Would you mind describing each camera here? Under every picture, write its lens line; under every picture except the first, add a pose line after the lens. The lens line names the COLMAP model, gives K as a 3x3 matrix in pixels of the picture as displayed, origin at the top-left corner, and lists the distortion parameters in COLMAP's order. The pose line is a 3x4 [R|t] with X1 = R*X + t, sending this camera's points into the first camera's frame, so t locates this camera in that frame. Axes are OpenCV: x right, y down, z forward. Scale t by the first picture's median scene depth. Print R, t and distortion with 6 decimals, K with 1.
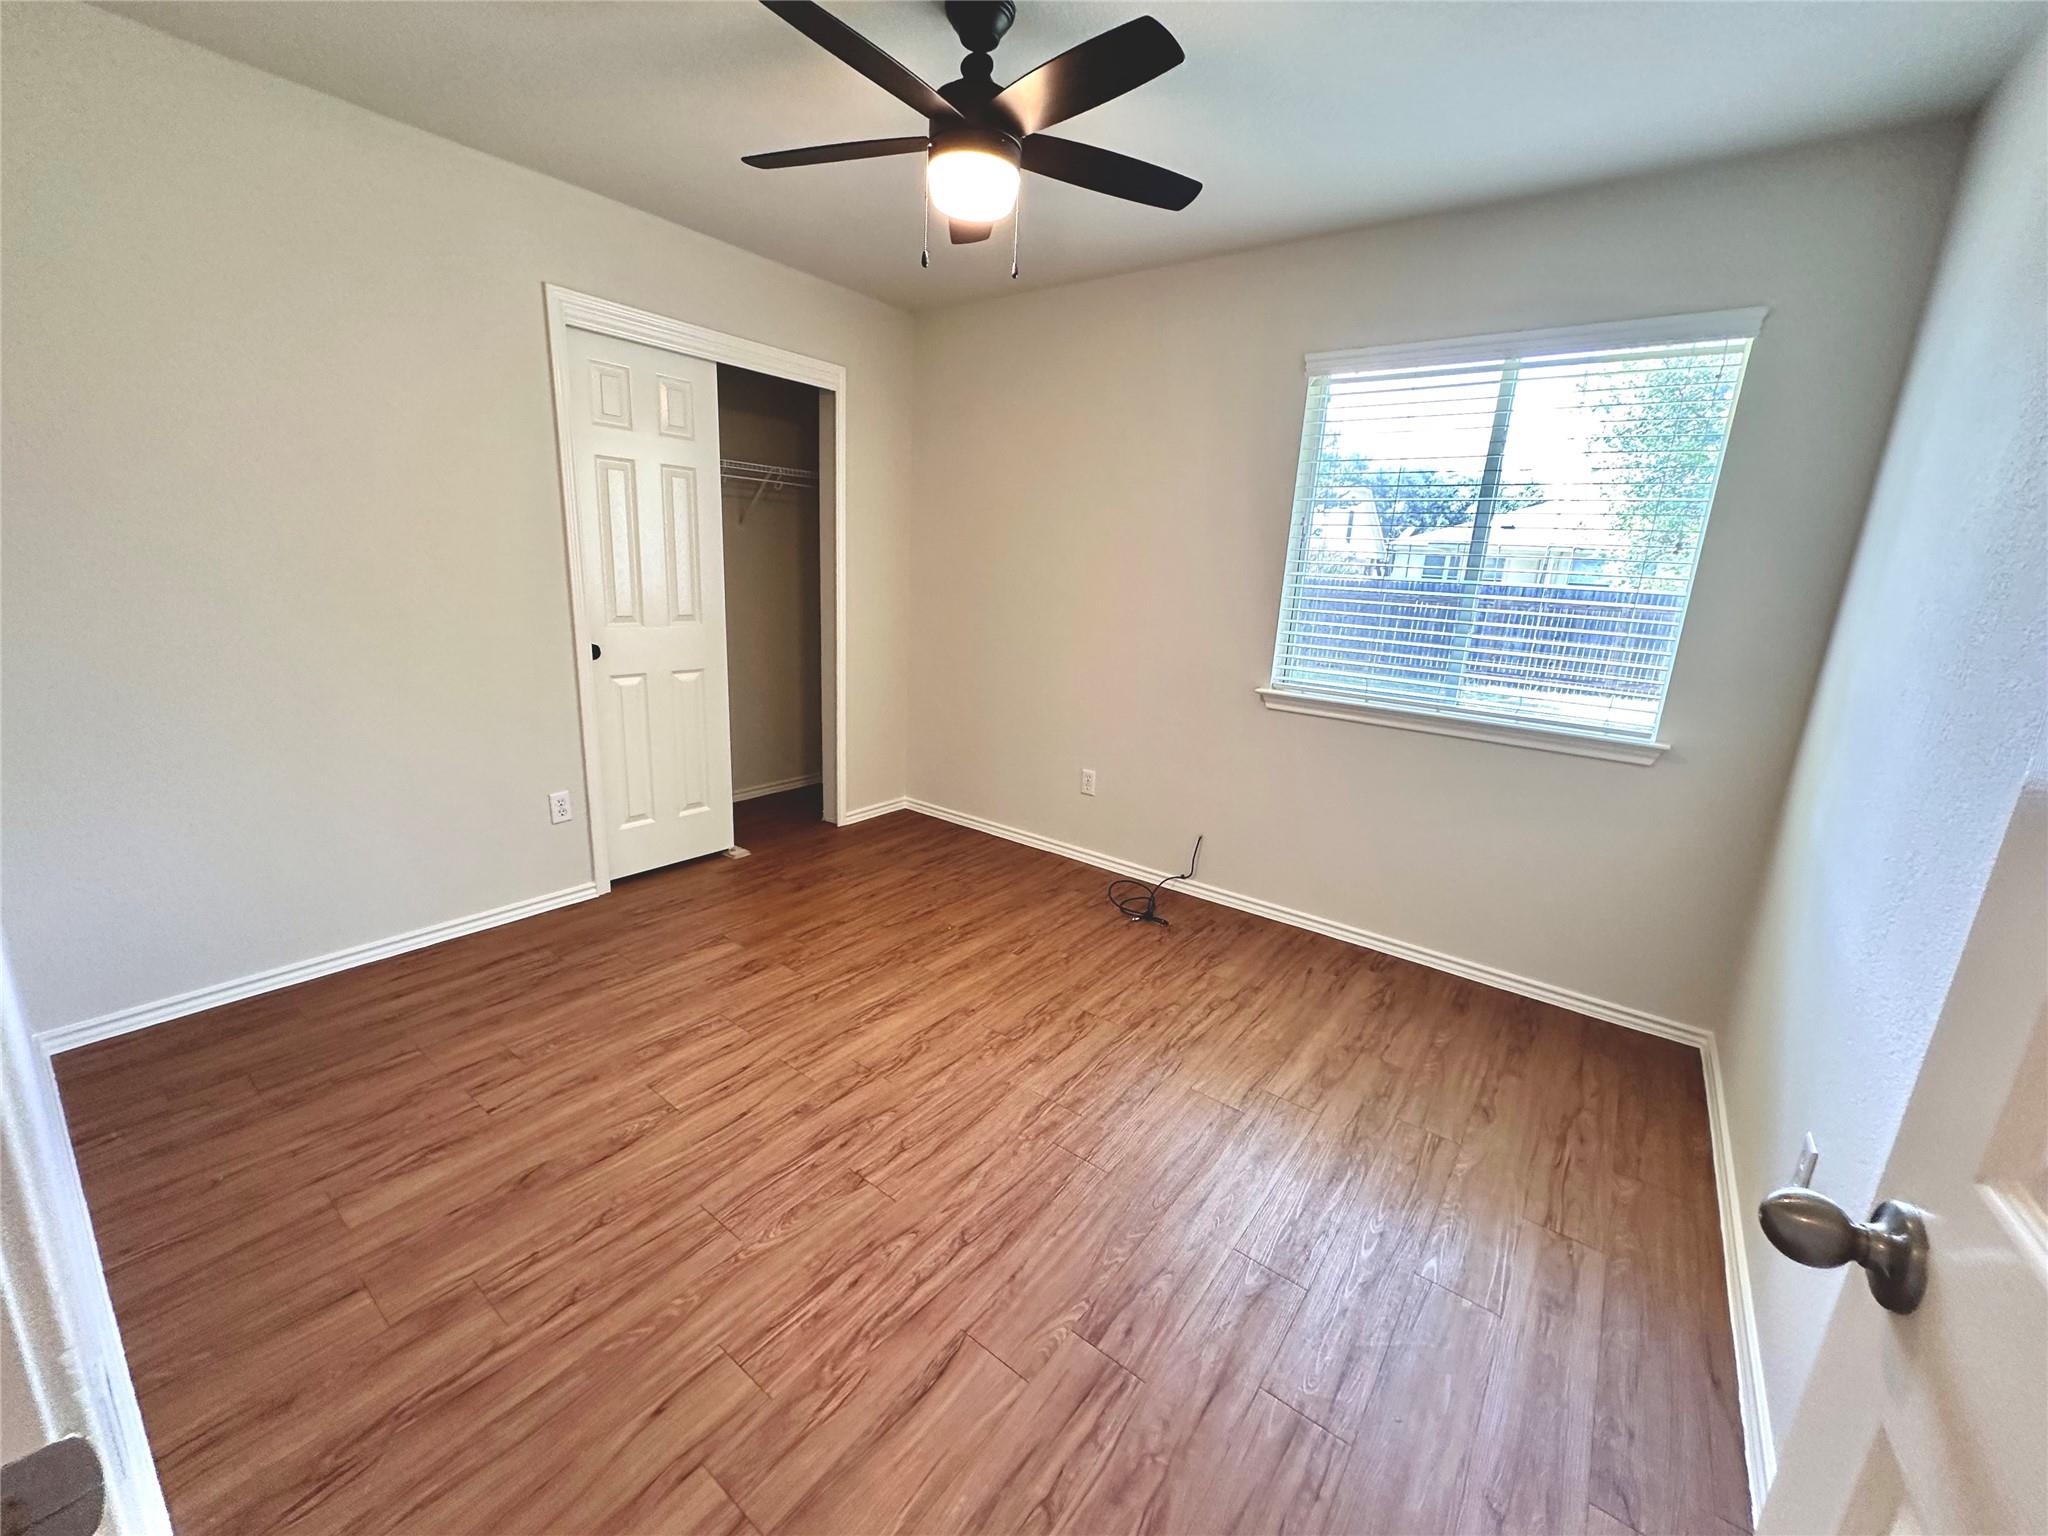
lens RADIAL K [[811.2, 0, 1025.0], [0, 811.2, 757.9], [0, 0, 1]] dist [-0.003737, 0.001025]
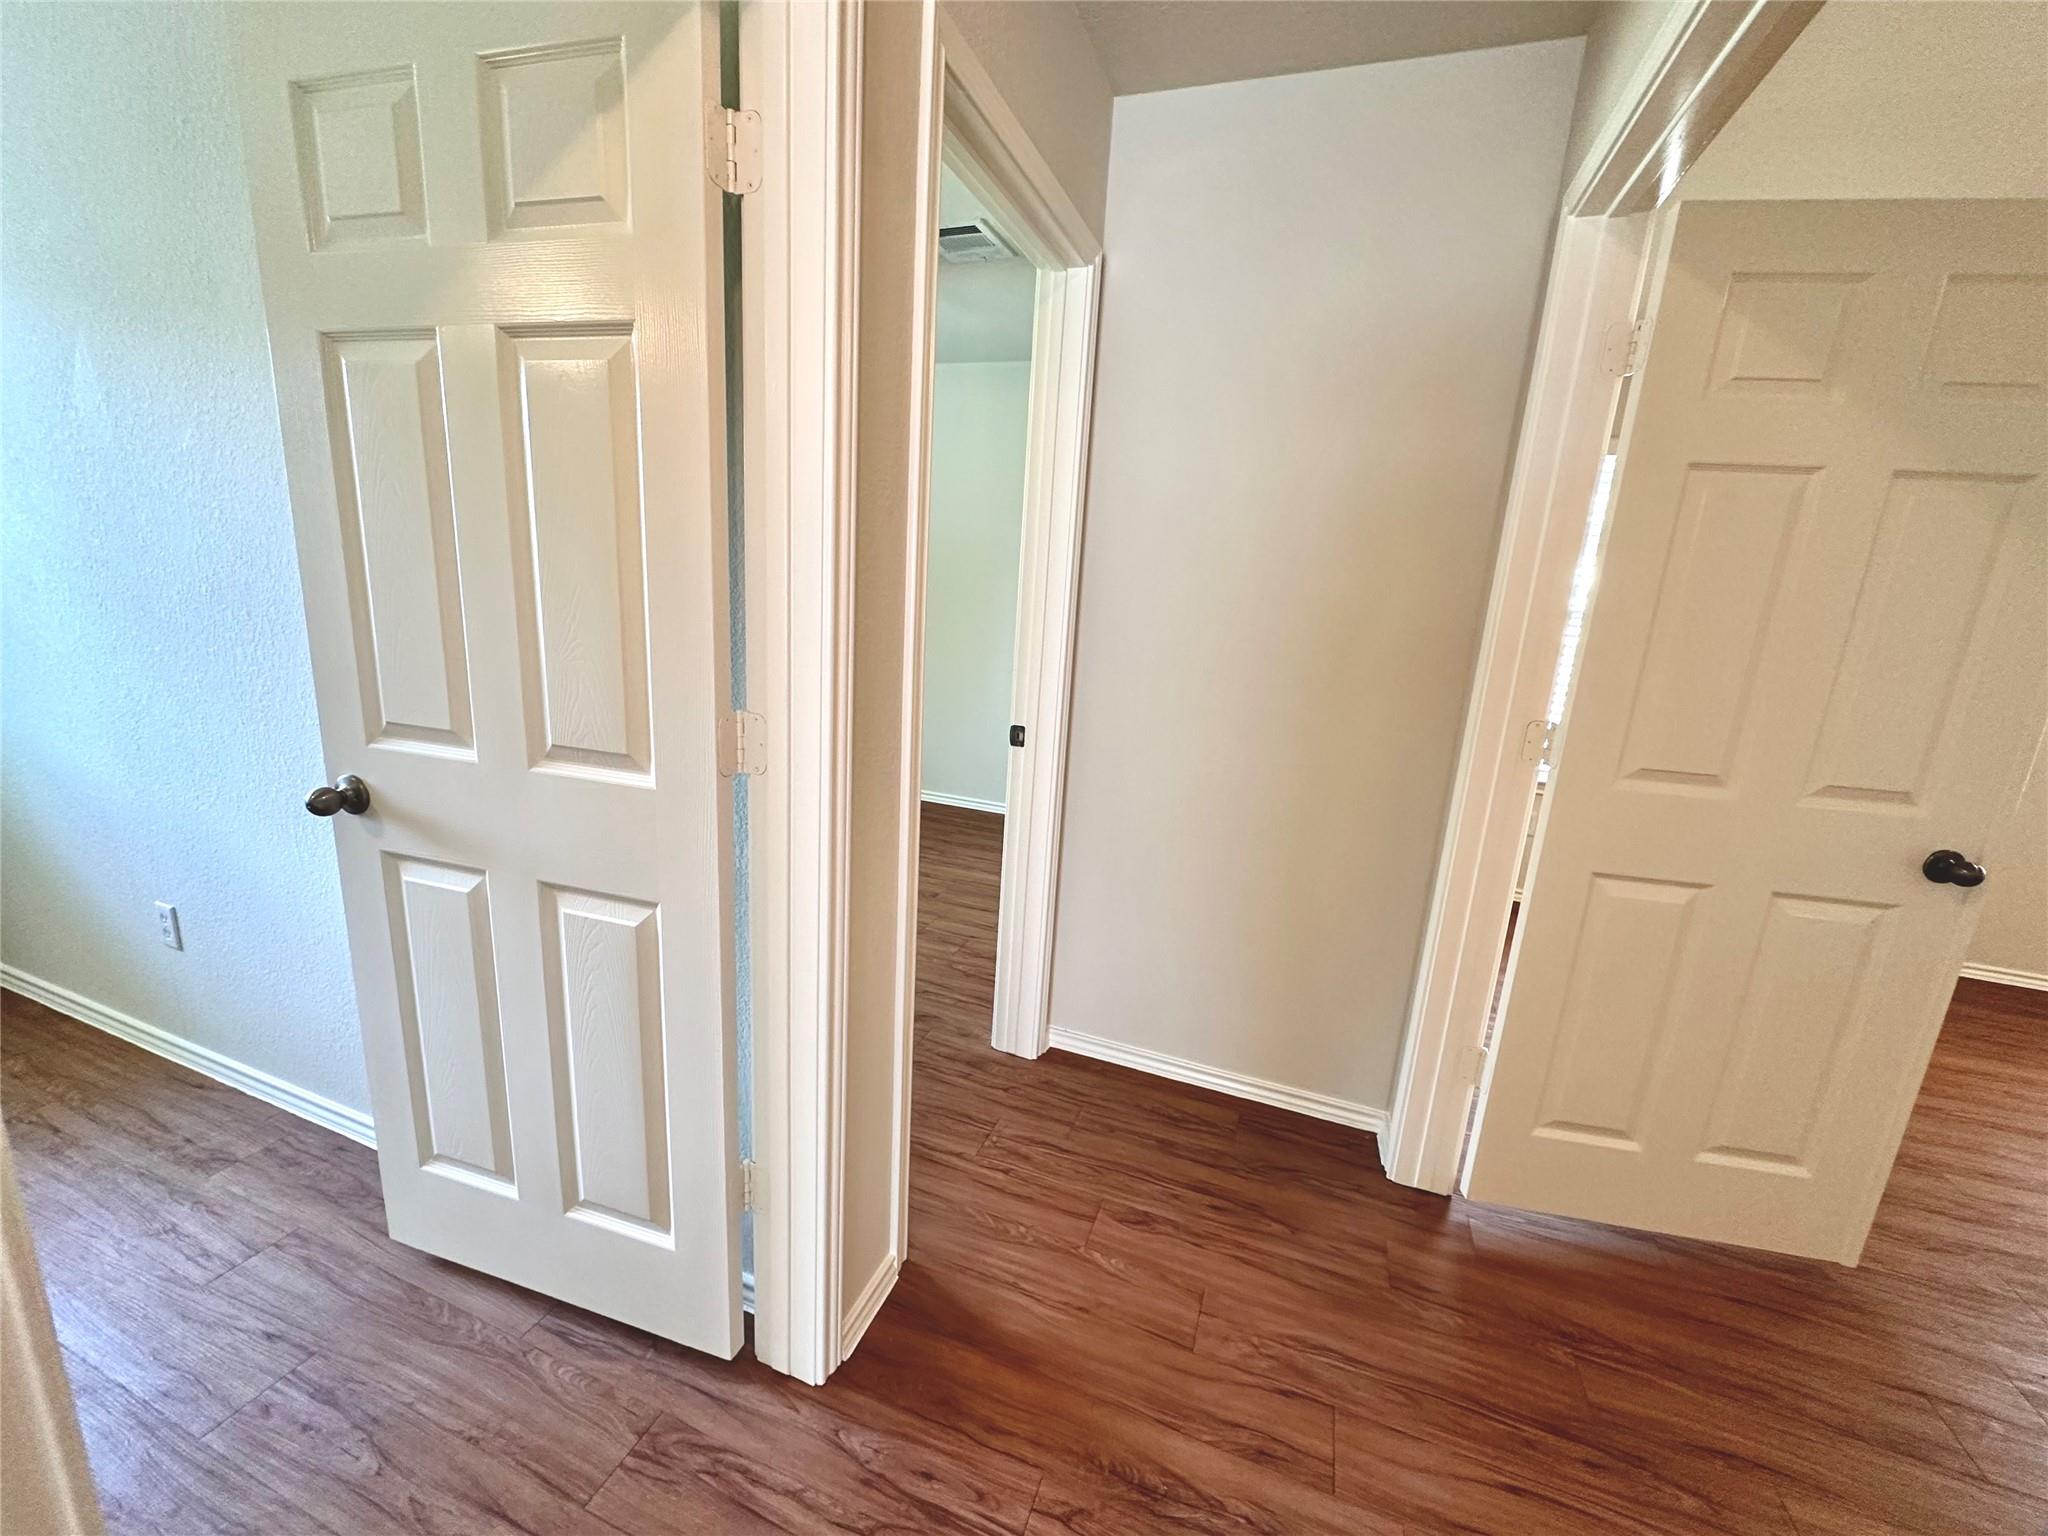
lens RADIAL K [[811.2, 0, 1030.2], [0, 811.2, 762.9], [0, 0, 1]] dist [-0.003737, 0.001025]
pose [[-0.284477, -0.279945, 0.916899, -0.443705], [0.143476, 0.933212, 0.329440, -0.002767], [-0.947886, 0.225271, -0.225312, -0.112111]]
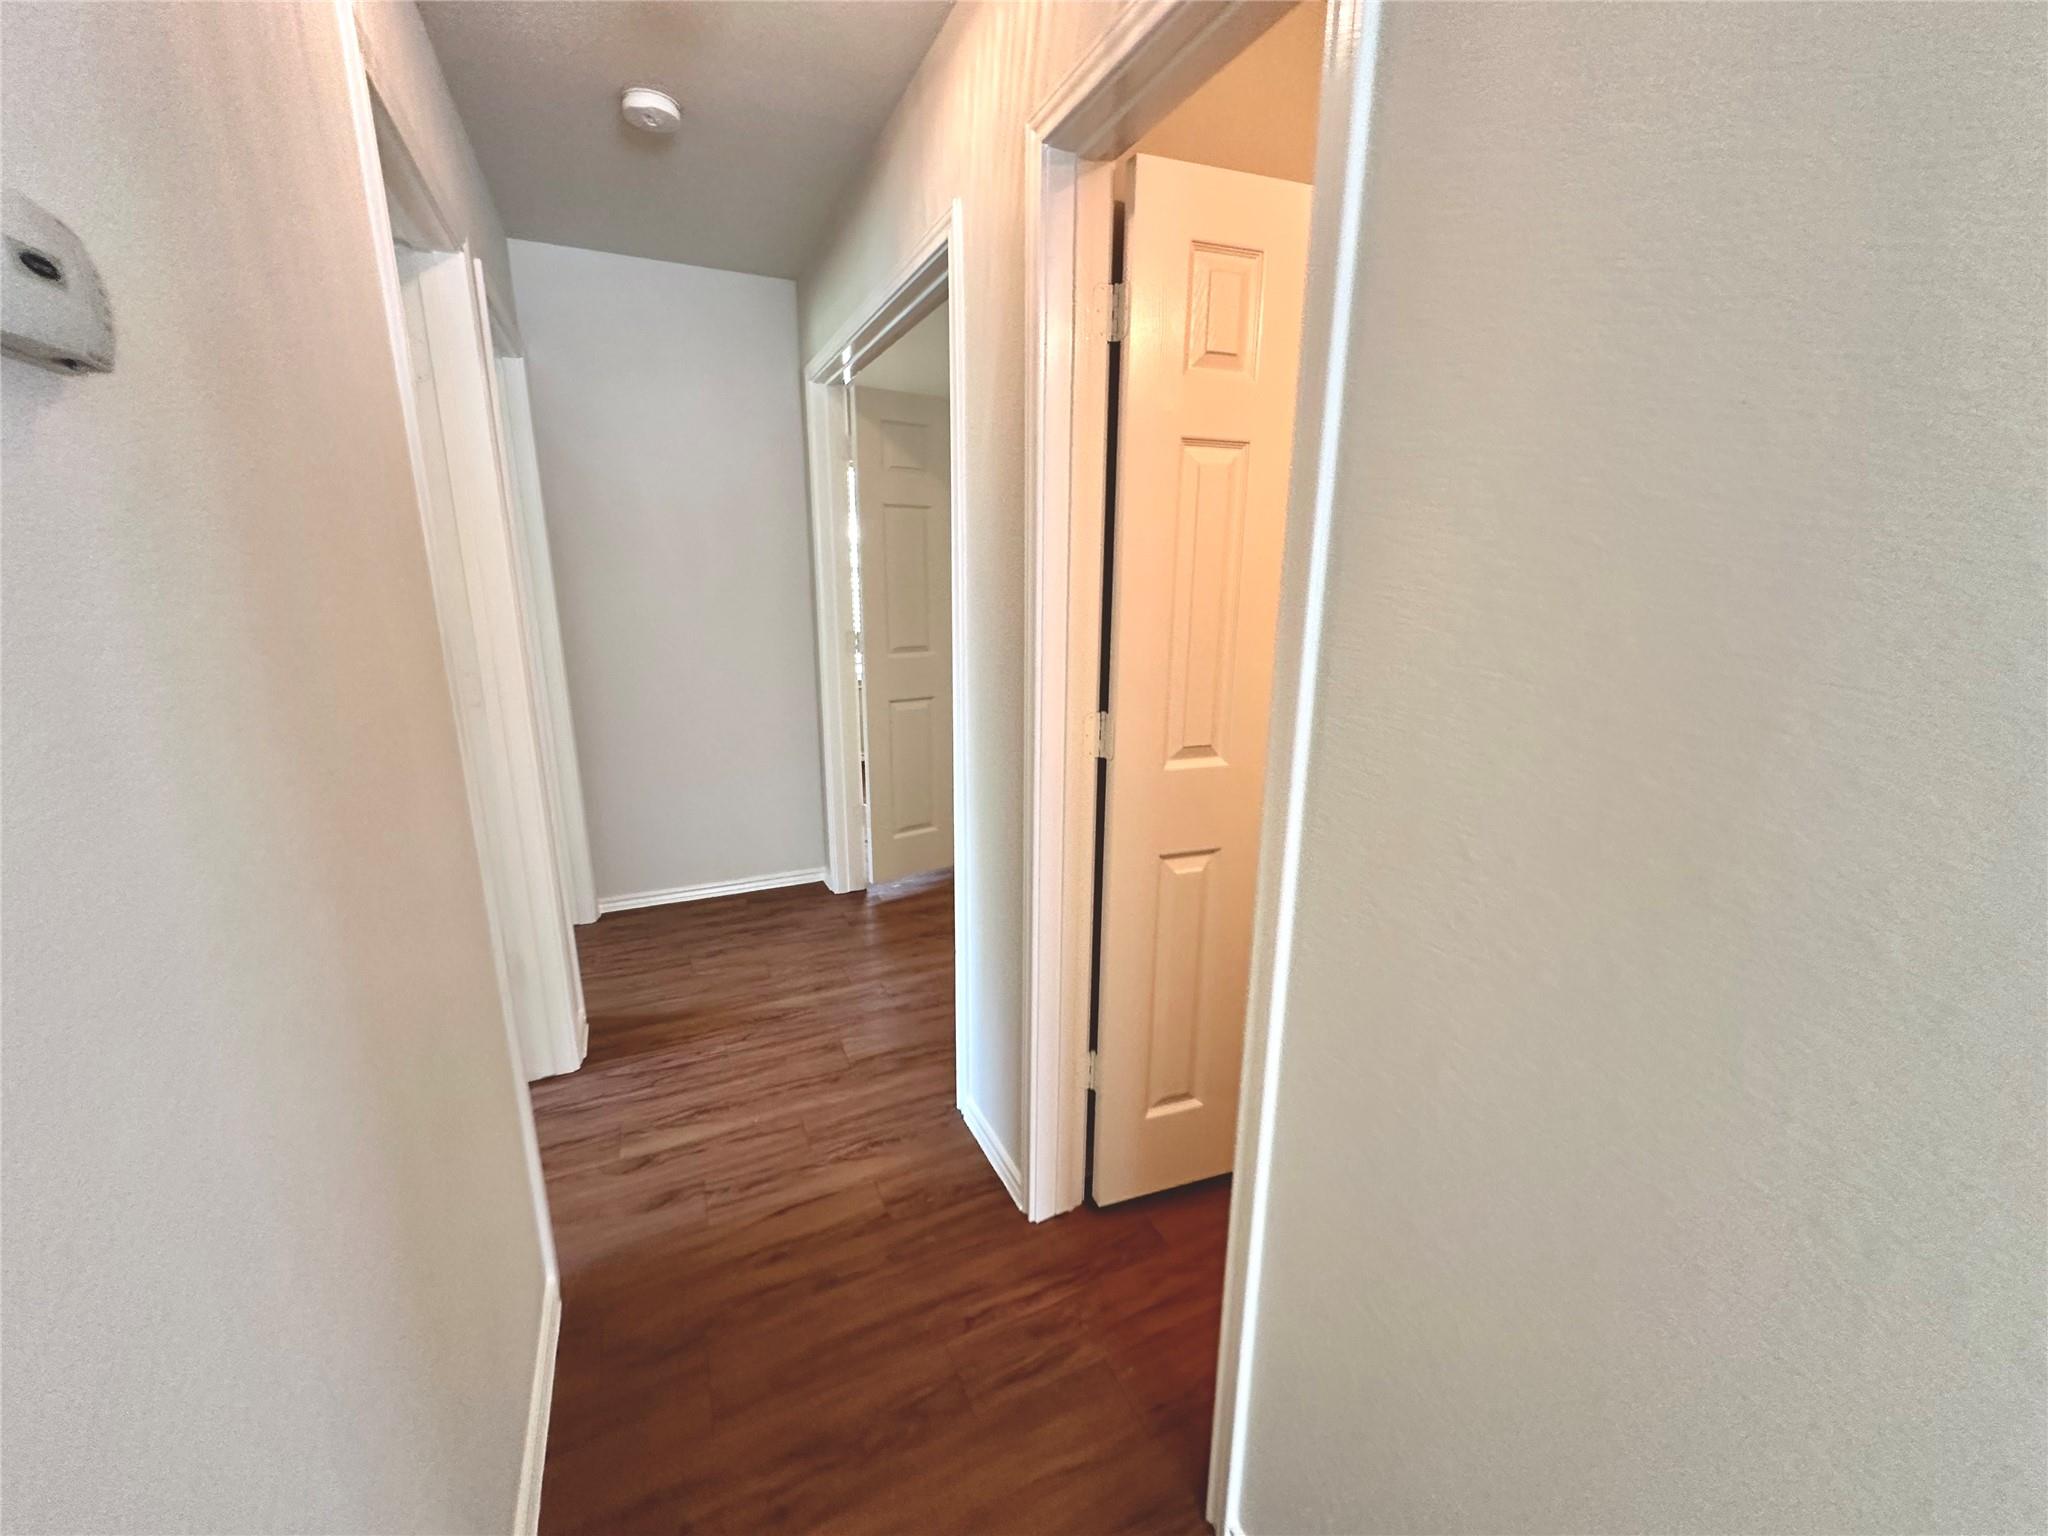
lens RADIAL K [[811.2, 0, 1033.5], [0, 811.2, 766.7], [0, 0, 1]] dist [-0.003737, 0.001025]
pose [[-0.885317, -0.172746, 0.431709, -0.880297], [0.050235, 0.887463, 0.458132, -0.181950], [-0.462267, 0.427279, -0.777008, 0.391390]]
